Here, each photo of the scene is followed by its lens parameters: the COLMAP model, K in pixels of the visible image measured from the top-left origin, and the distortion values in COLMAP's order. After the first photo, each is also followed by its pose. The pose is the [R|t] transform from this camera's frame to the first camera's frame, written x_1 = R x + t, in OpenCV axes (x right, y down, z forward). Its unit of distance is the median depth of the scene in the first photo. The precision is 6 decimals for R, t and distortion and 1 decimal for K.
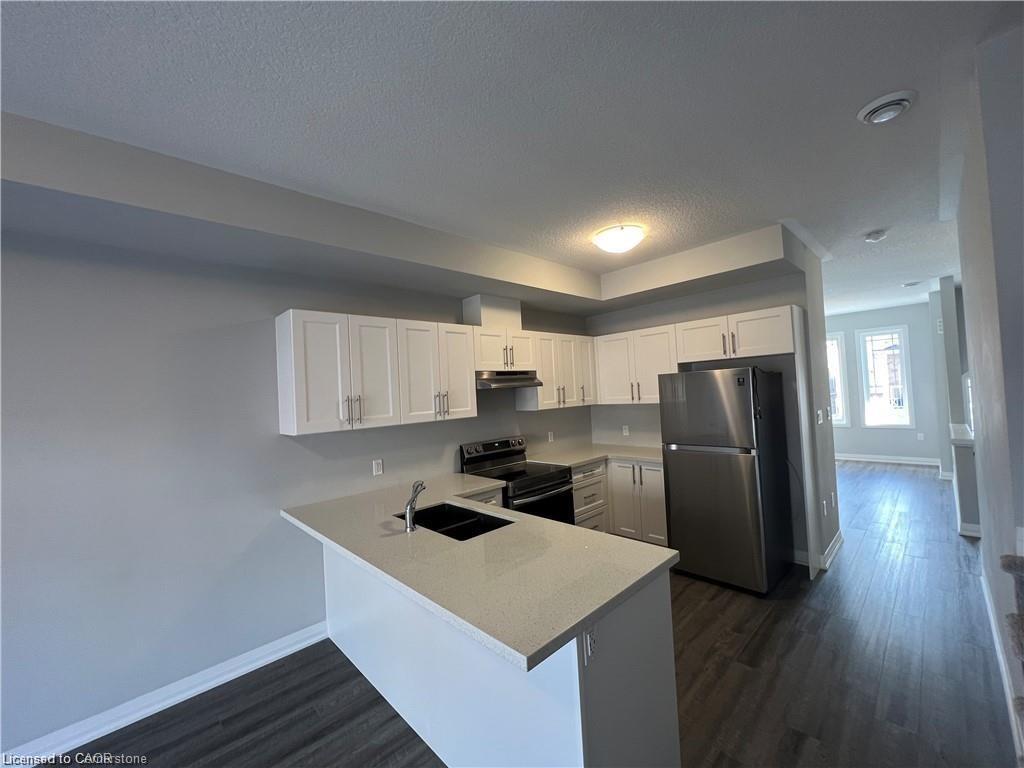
lens RADIAL K [[410.3, 0, 509.8], [0, 410.3, 383.2], [0, 0, 1]] dist [-0.000917, 0.000391]
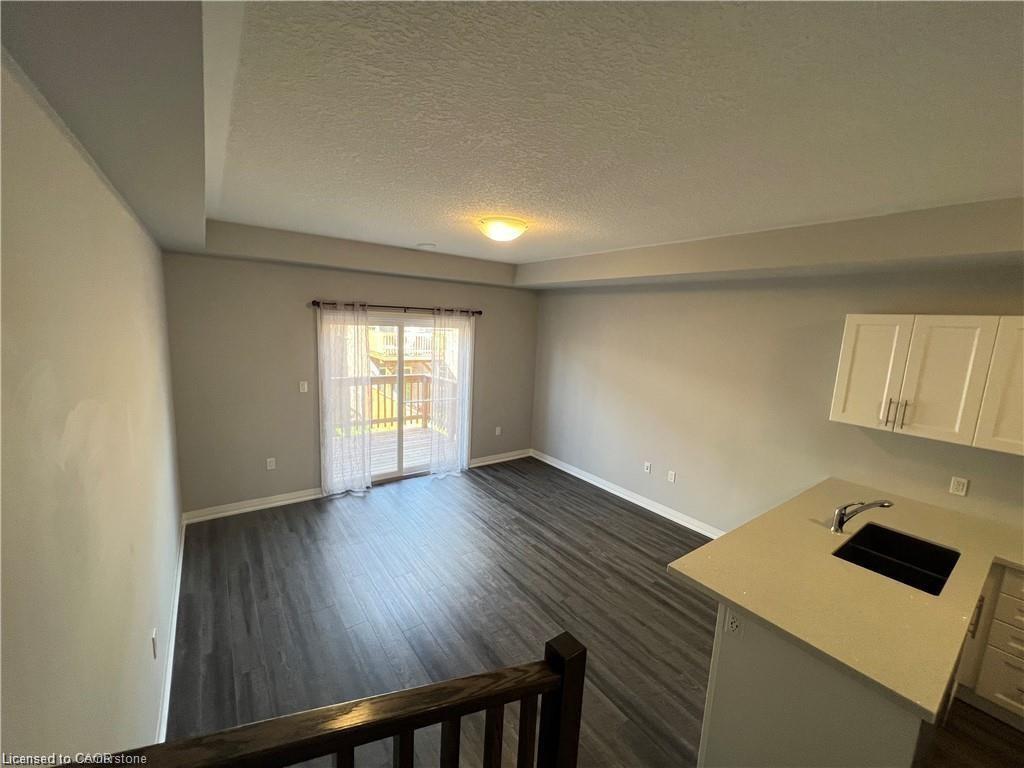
lens RADIAL K [[410.3, 0, 509.8], [0, 410.3, 383.2], [0, 0, 1]] dist [-0.000917, 0.000391]
pose [[-0.130081, 0.198586, -0.971413, 0.514579], [-0.016698, 0.979159, 0.202405, -0.143189], [0.991363, 0.042550, -0.124054, 0.143269]]
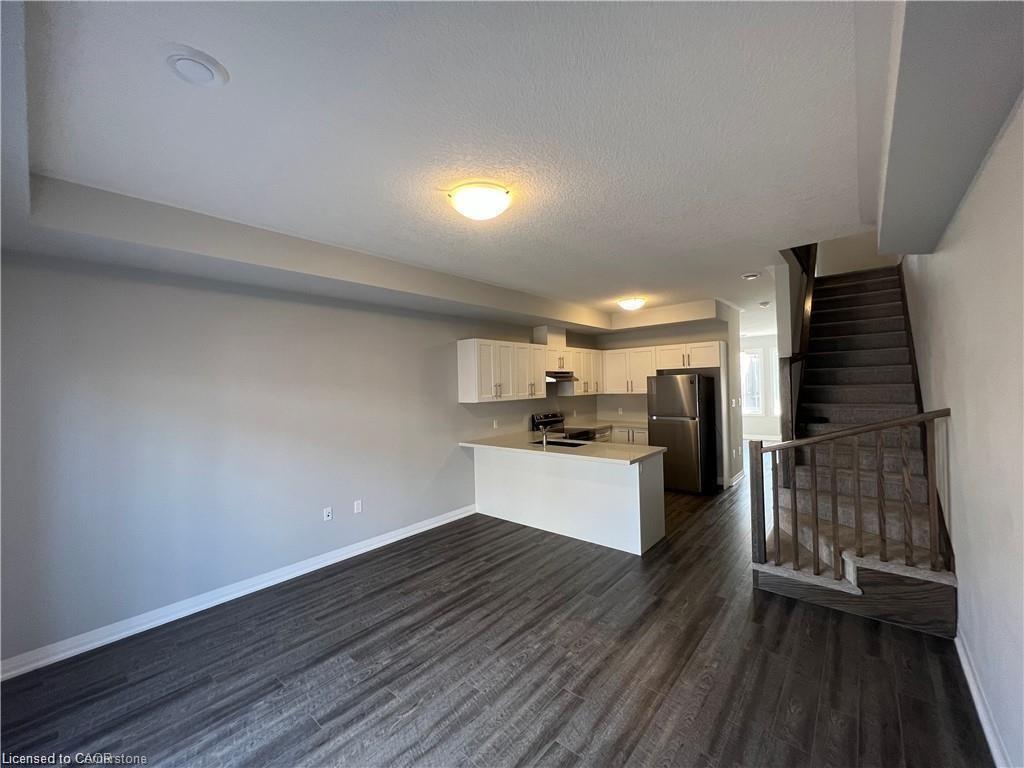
lens RADIAL K [[410.3, 0, 509.8], [0, 410.3, 383.2], [0, 0, 1]] dist [-0.000917, 0.000391]
pose [[0.994699, 0.029078, 0.098633, -0.386795], [-0.030395, 0.999467, 0.011881, 0.004049], [-0.098235, -0.014816, 0.995053, -0.675639]]
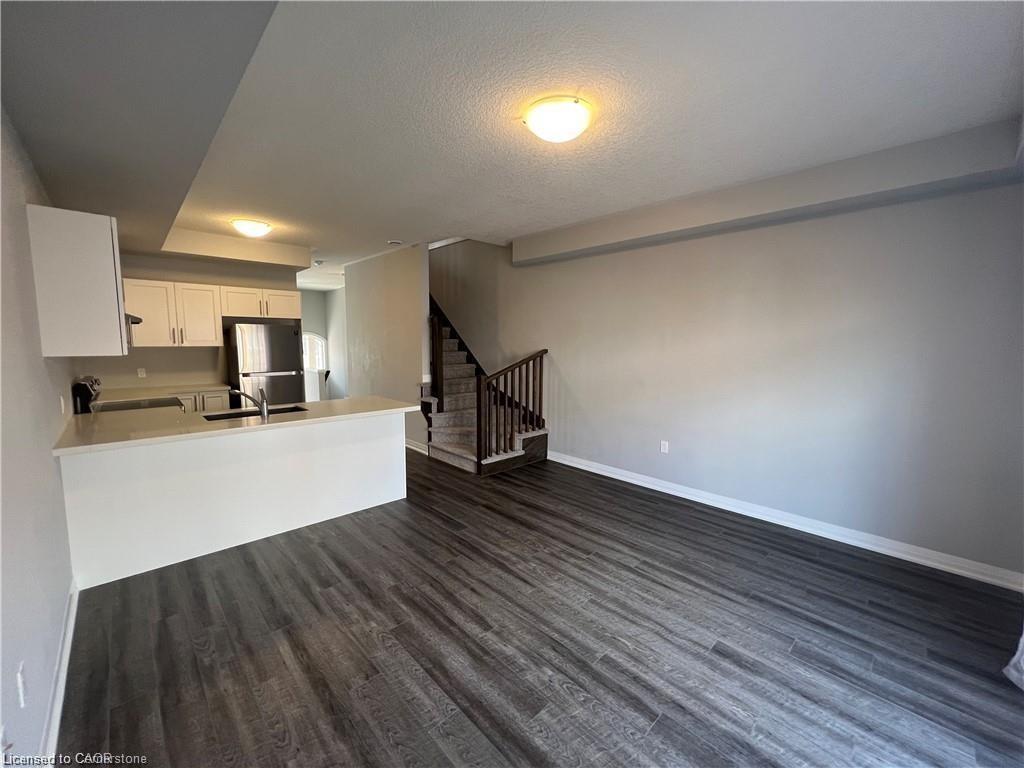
lens RADIAL K [[410.3, 0, 509.8], [0, 410.3, 383.2], [0, 0, 1]] dist [-0.000917, 0.000391]
pose [[-0.002425, -0.049585, 0.998767, -1.019413], [-0.028868, 0.998357, 0.049495, 0.082331], [-0.999580, -0.028712, -0.003852, 0.073624]]
